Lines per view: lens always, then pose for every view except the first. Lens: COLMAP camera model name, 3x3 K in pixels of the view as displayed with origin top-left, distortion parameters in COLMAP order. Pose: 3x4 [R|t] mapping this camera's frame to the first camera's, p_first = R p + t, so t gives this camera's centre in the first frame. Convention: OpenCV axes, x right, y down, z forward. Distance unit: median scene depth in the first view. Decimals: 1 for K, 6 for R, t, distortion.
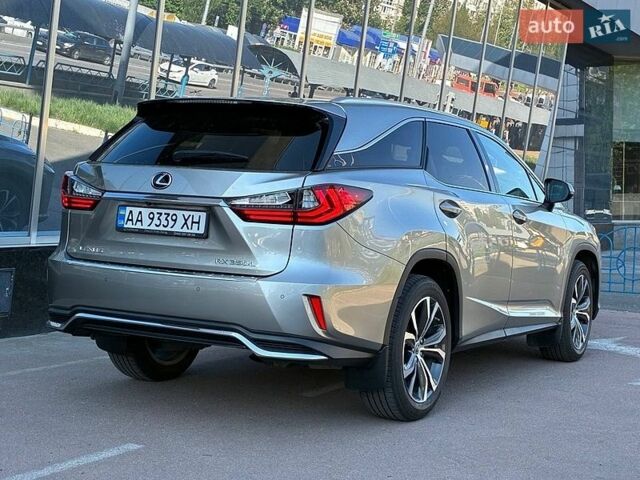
lens RADIAL K [[1075.7, 0, 320.0], [0, 1075.7, 240.0], [0, 0, 1]] dist [0.188936, -0.110090]
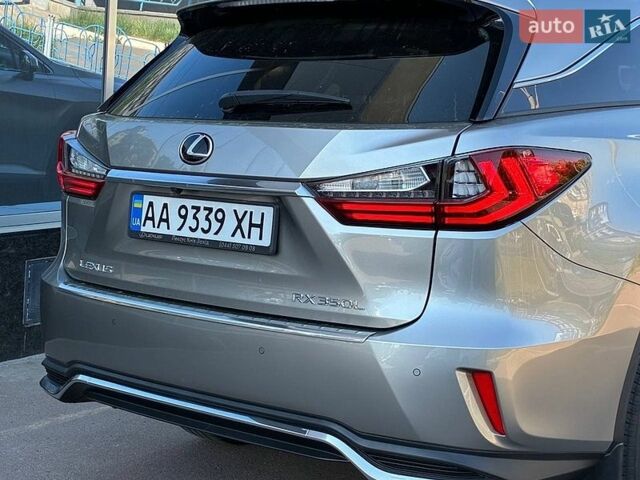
lens RADIAL K [[1075.7, 0, 320.0], [0, 1075.7, 240.0], [0, 0, 1]] dist [0.188936, -0.110090]
pose [[0.988313, -0.015500, -0.151647, -0.001428], [0.025051, 0.997807, 0.061275, -0.040824], [0.150364, -0.064357, 0.986534, 0.464443]]
